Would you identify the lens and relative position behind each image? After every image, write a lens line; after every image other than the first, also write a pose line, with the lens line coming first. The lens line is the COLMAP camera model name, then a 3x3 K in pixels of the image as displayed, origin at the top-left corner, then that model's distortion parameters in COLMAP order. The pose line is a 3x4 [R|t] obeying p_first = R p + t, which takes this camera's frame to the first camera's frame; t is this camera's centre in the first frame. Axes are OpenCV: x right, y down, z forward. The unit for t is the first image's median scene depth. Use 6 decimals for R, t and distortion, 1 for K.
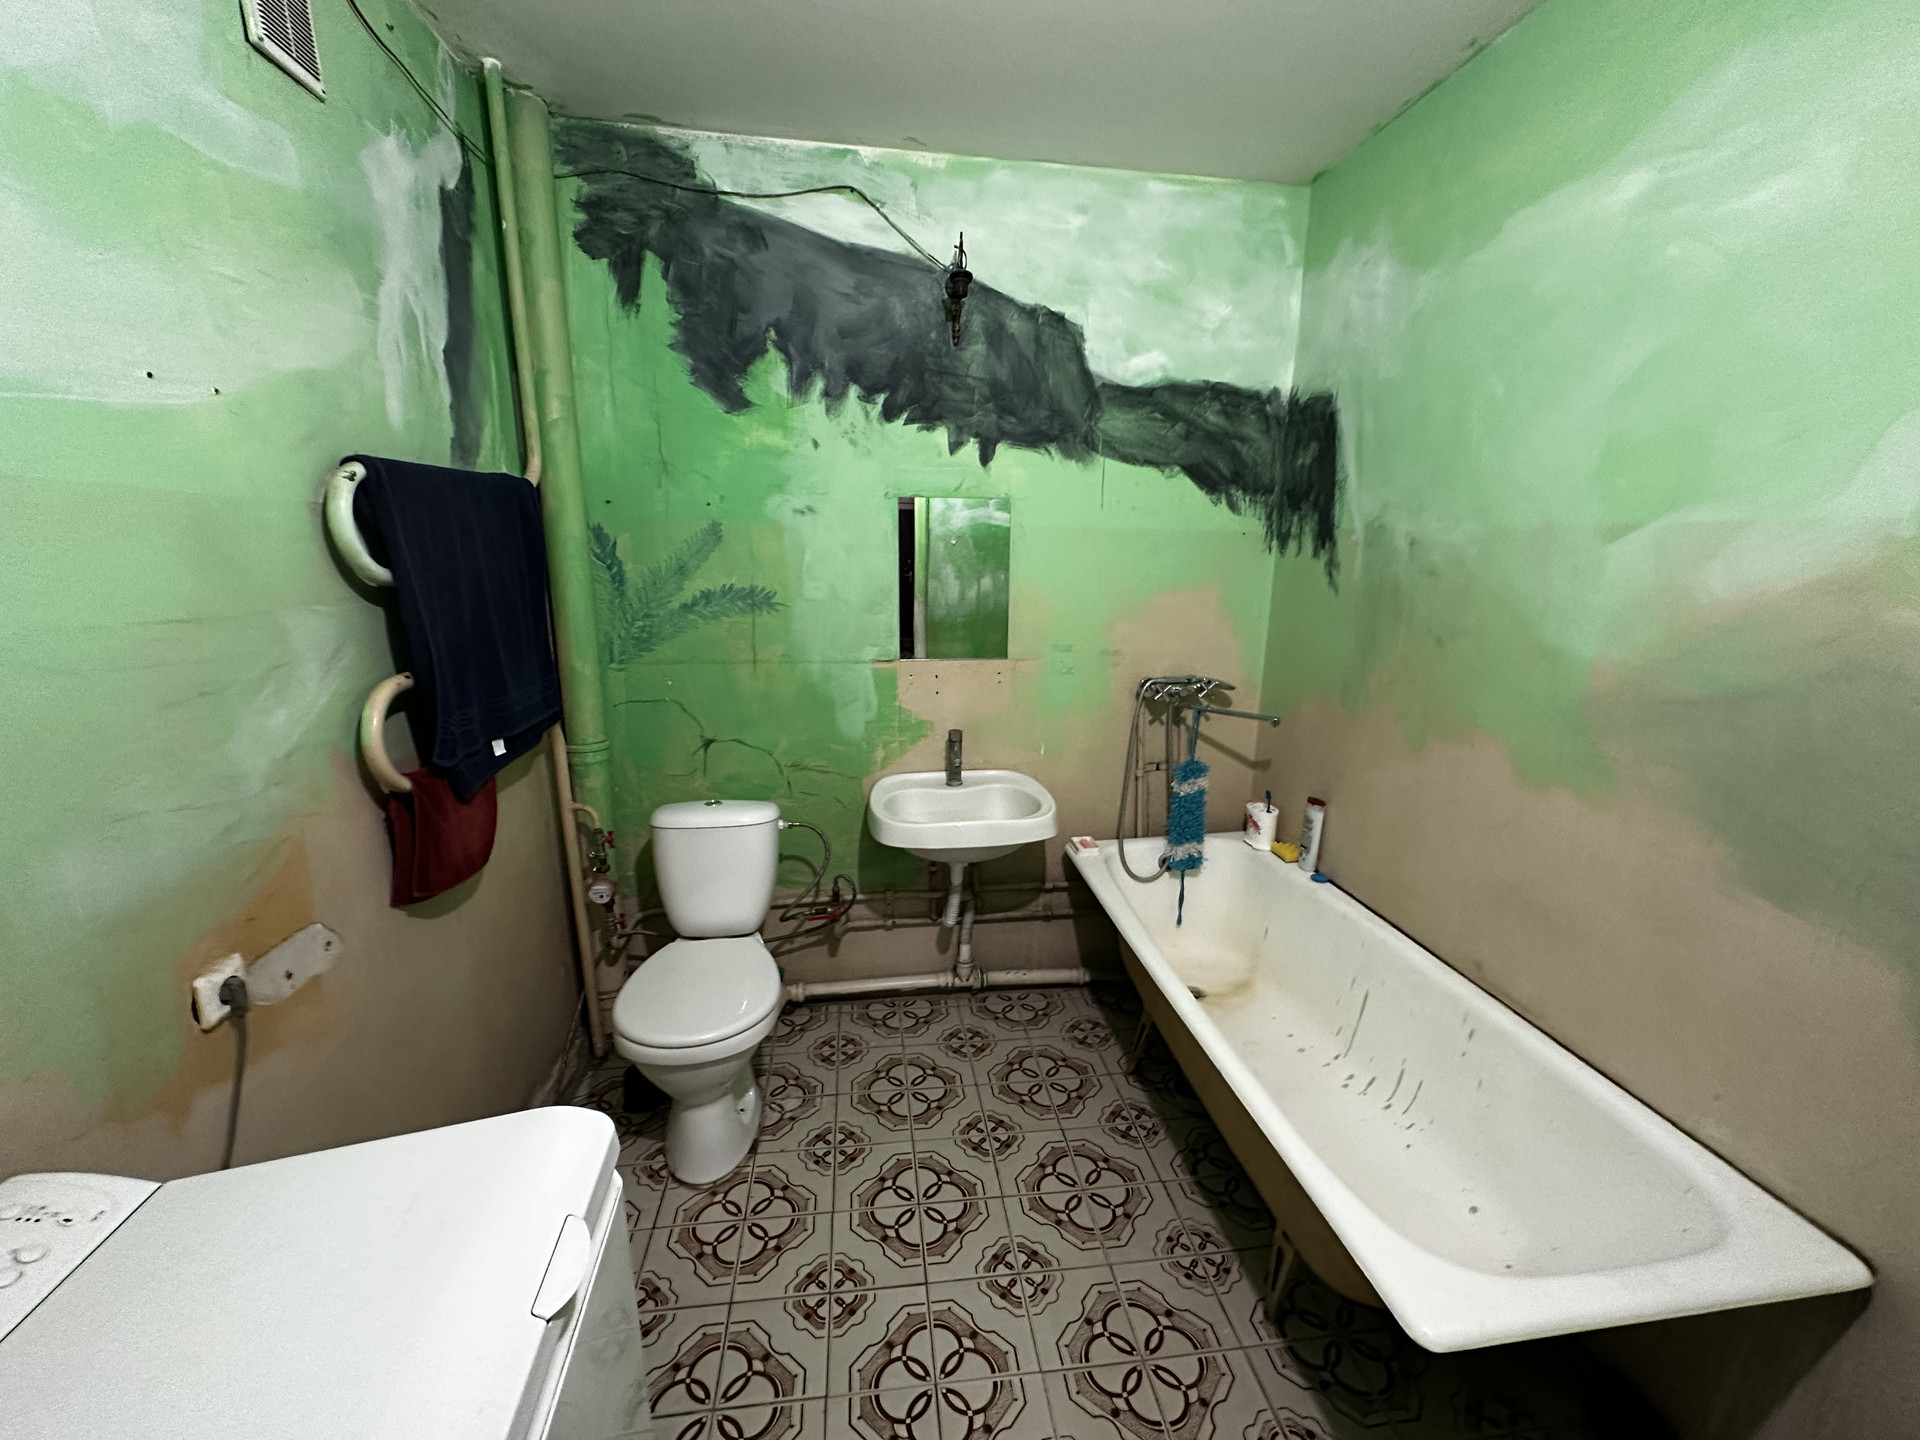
lens RADIAL K [[766.3, 0, 956.9], [0, 766.3, 719.6], [0, 0, 1]] dist [-0.001726, 0.000681]
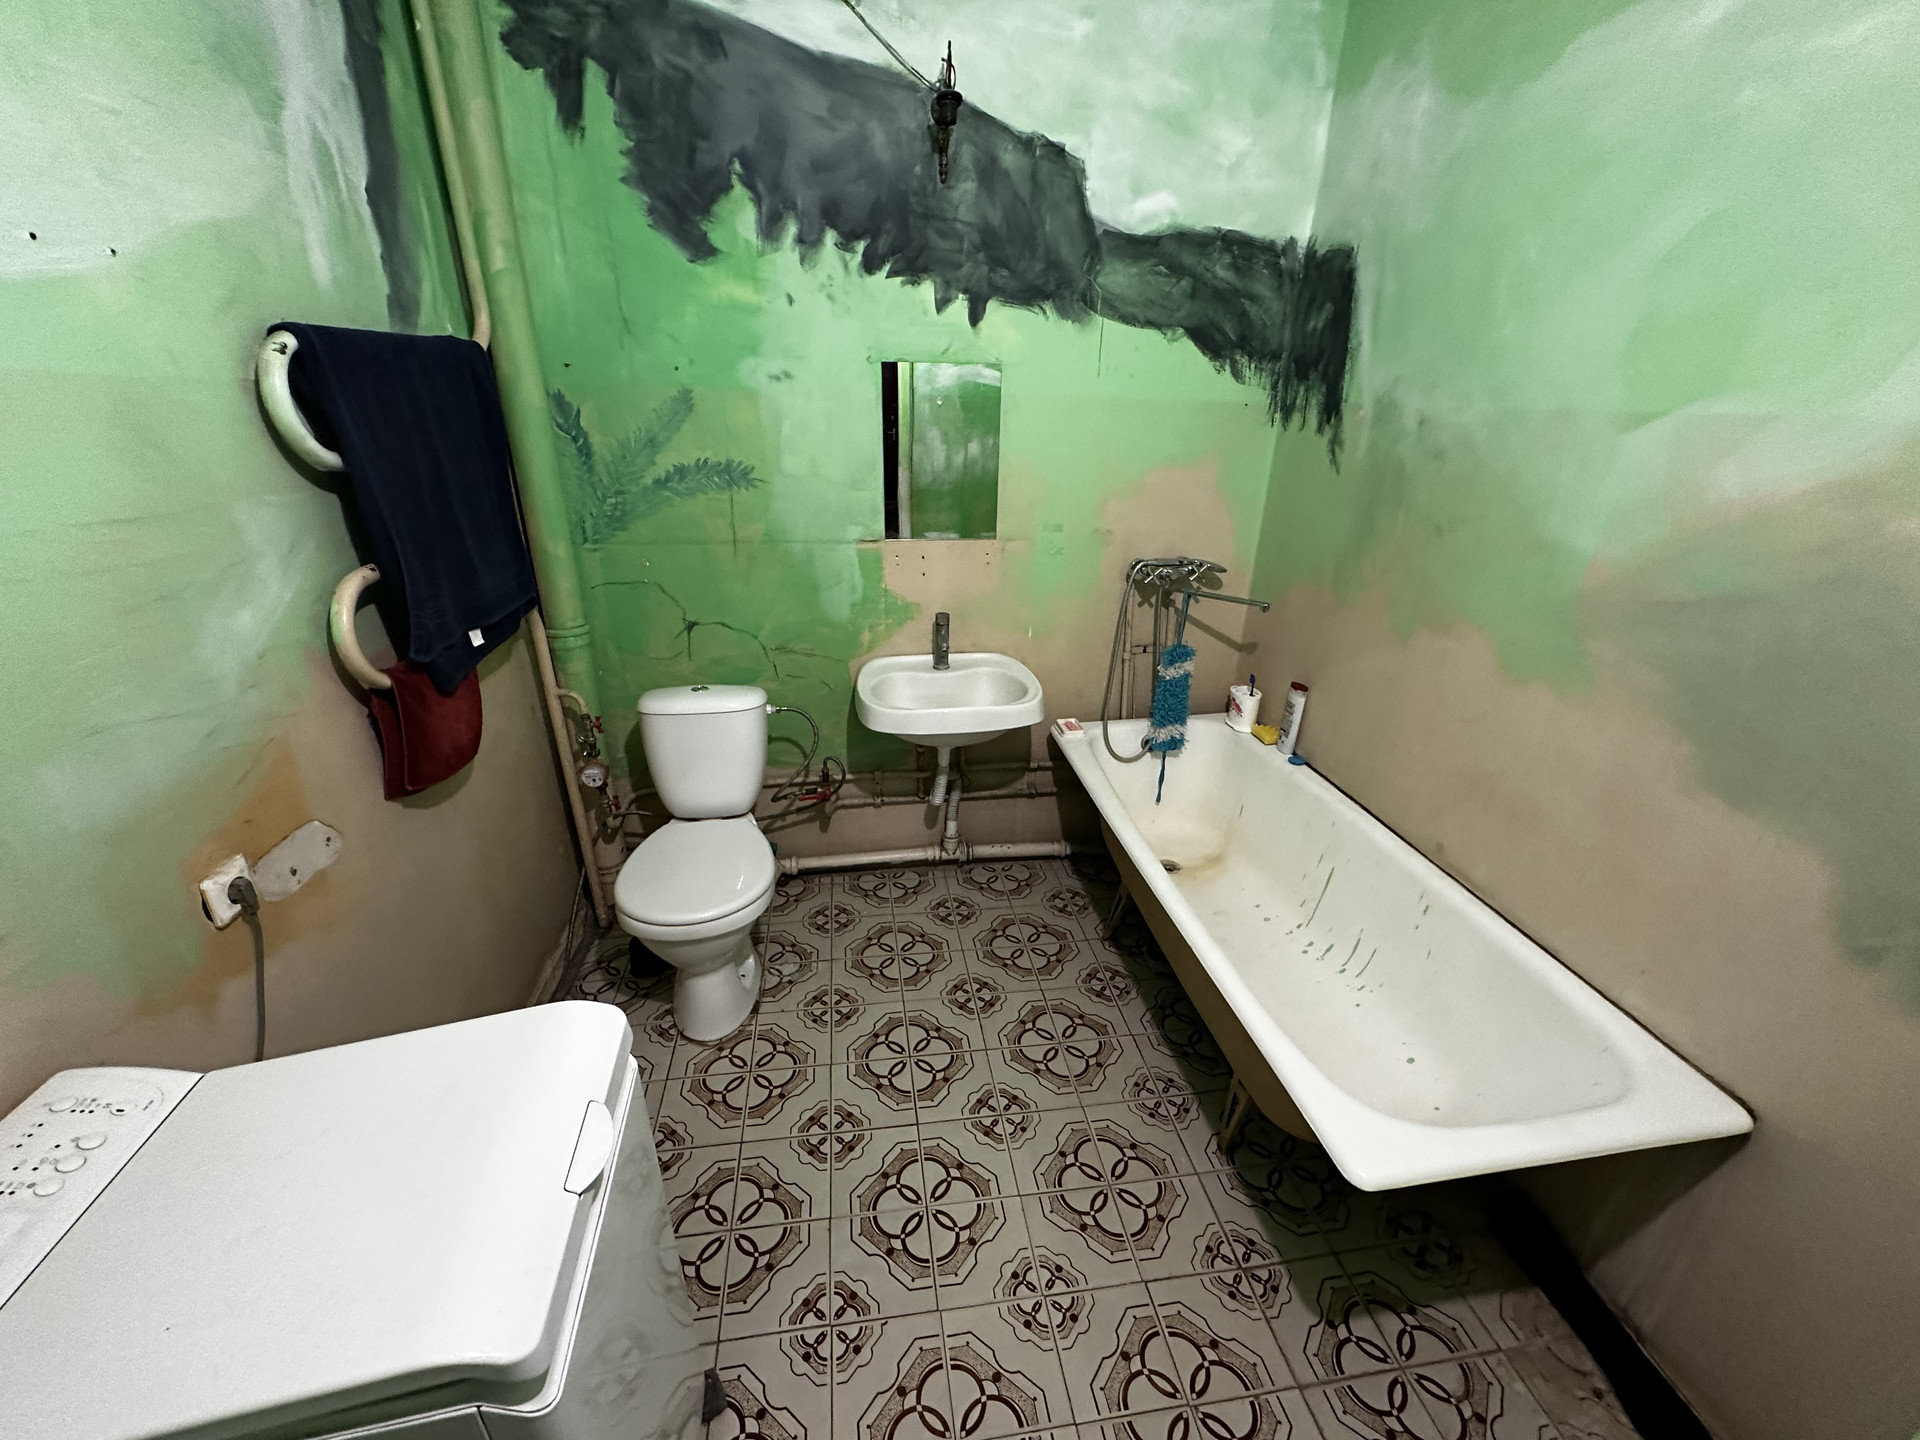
lens RADIAL K [[766.3, 0, 957.4], [0, 766.3, 720.0], [0, 0, 1]] dist [-0.001726, 0.000681]
pose [[0.999805, -0.000100, 0.019726, -0.003418], [-0.003362, 0.984500, 0.175352, -0.033650], [-0.019438, -0.175384, 0.984308, 0.006879]]
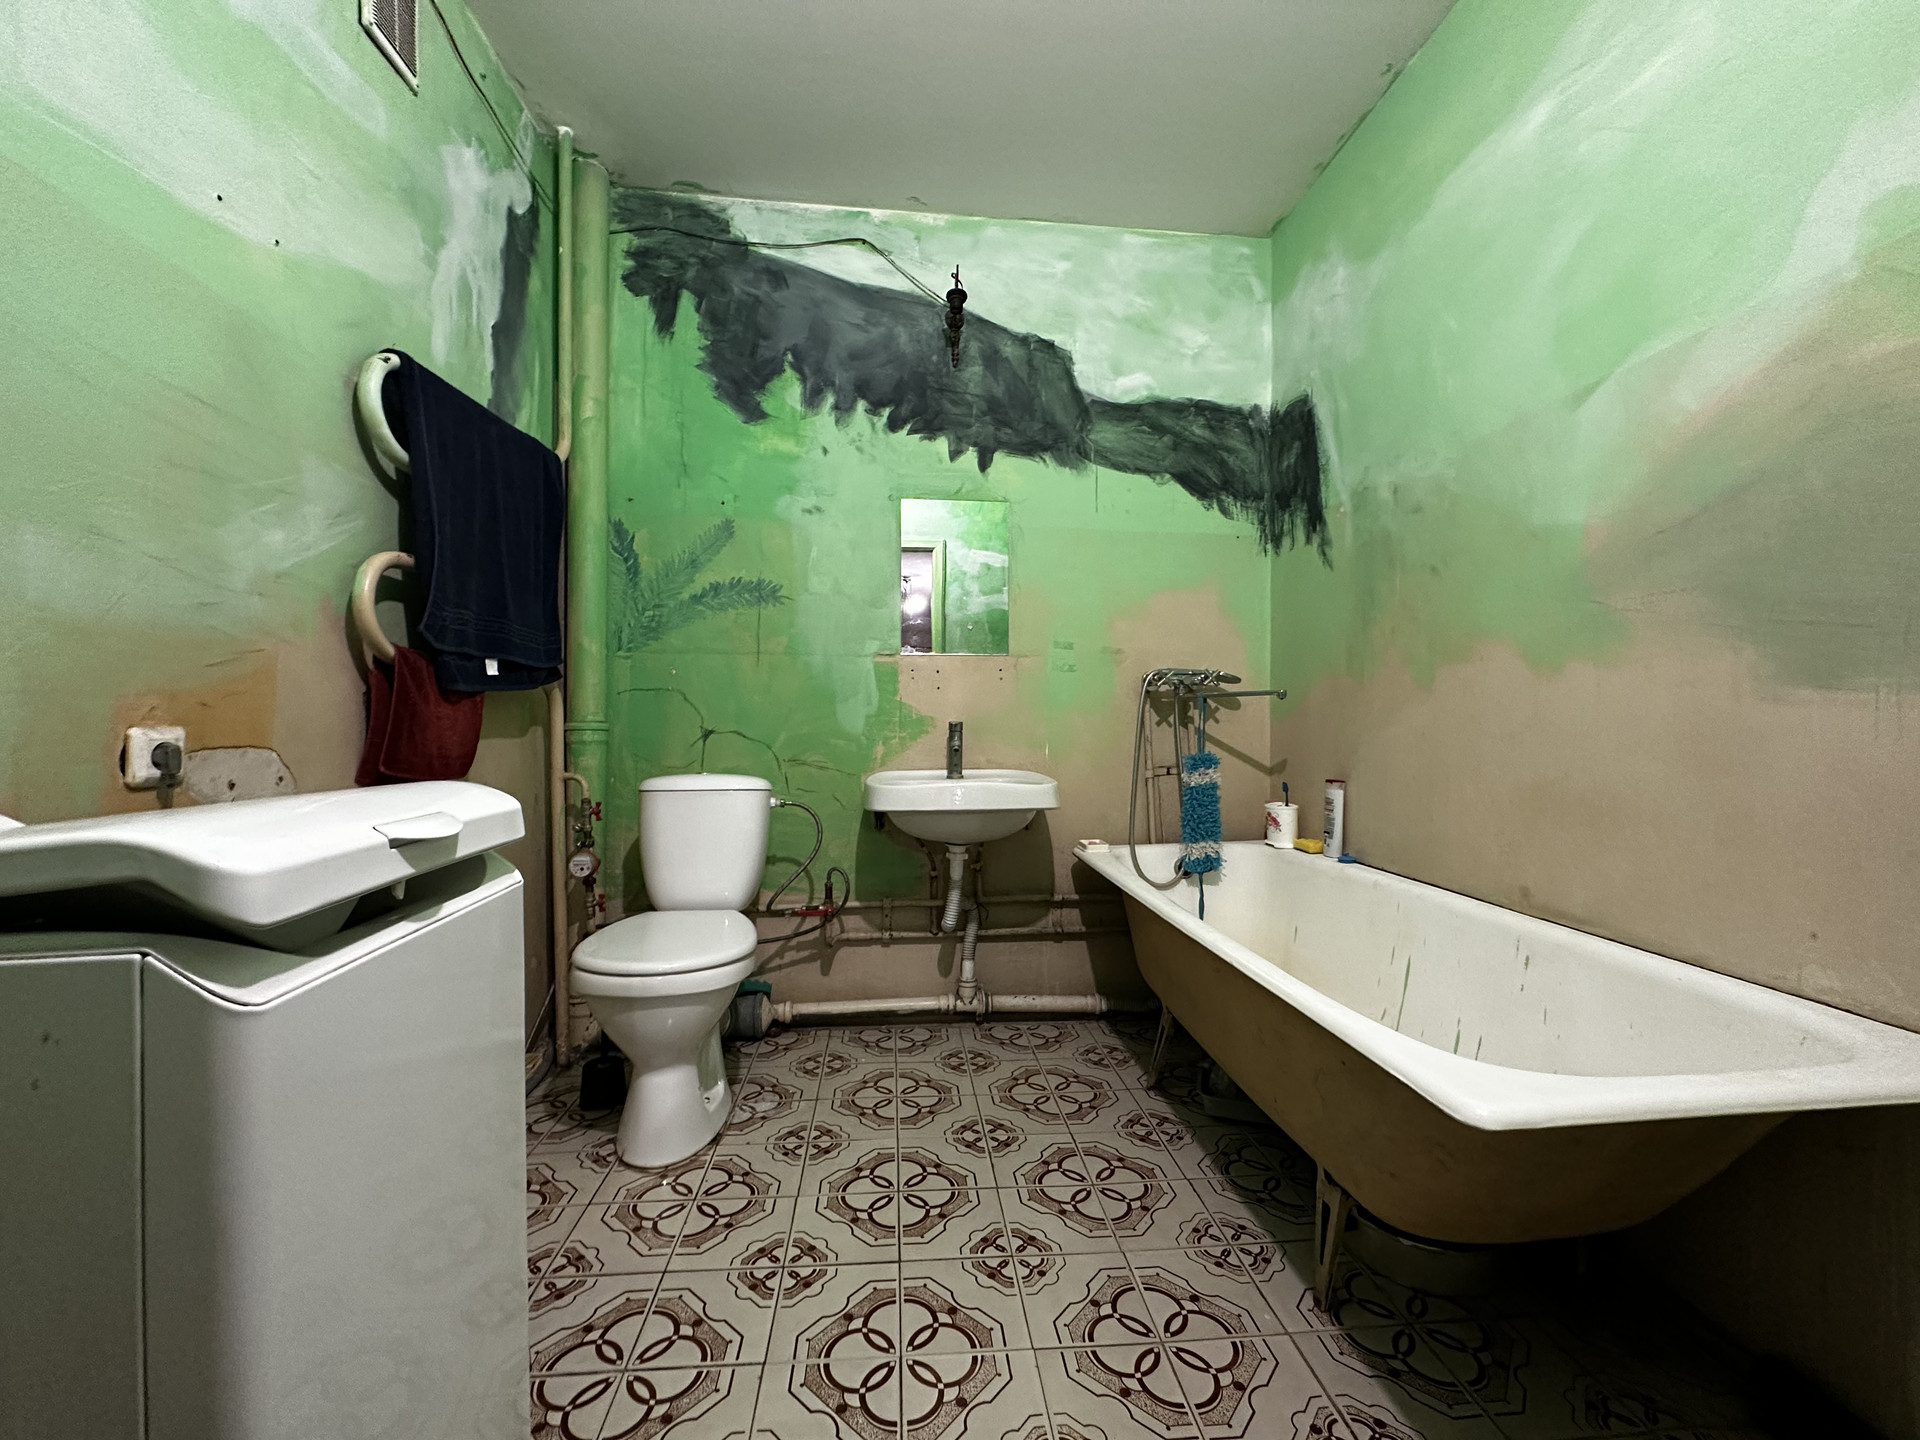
lens RADIAL K [[766.3, 0, 956.8], [0, 766.3, 717.7], [0, 0, 1]] dist [-0.001726, 0.000681]
pose [[0.999077, -0.006790, -0.042411, 0.057178], [-0.002919, 0.974409, -0.224762, 0.322186], [0.042852, 0.224678, 0.973490, 0.055570]]
